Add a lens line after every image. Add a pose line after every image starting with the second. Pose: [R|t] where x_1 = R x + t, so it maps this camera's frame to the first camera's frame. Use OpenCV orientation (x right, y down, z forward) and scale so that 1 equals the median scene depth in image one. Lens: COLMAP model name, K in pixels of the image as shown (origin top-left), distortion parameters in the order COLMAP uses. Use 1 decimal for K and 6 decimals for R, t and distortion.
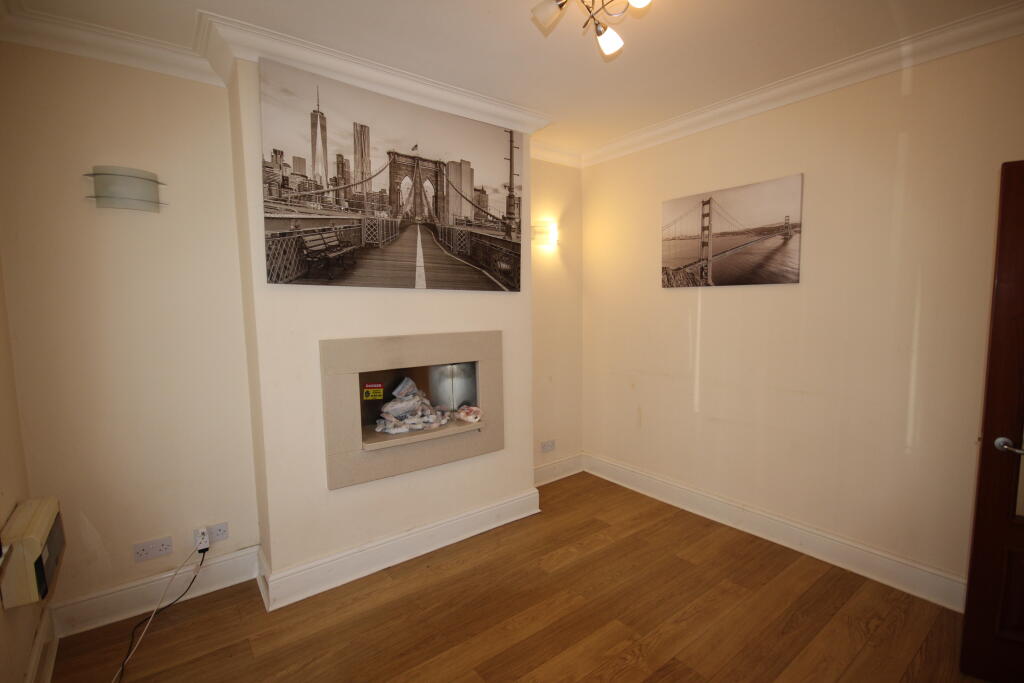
lens RADIAL K [[476.7, 0, 514.9], [0, 476.7, 347.8], [0, 0, 1]] dist [-0.001999, -0.000070]
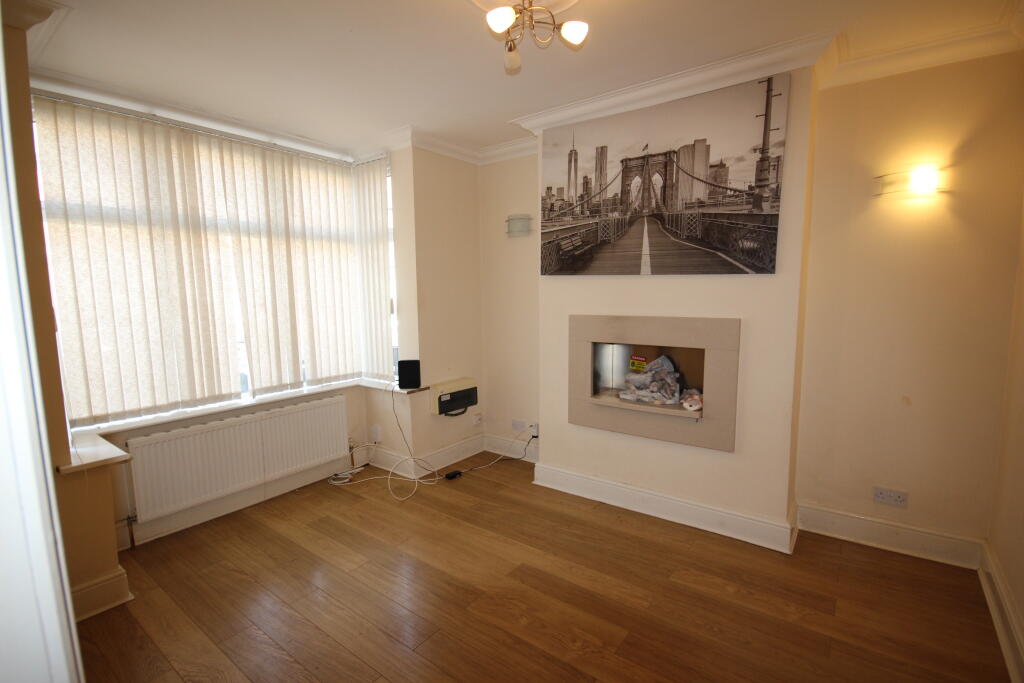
lens RADIAL K [[476.7, 0, 514.9], [0, 476.7, 347.8], [0, 0, 1]] dist [-0.001999, -0.000070]
pose [[0.261096, 0.120685, -0.957739, 0.816380], [-0.085729, 0.991133, 0.101521, -0.043131], [0.961499, 0.055600, 0.269127, 0.426708]]
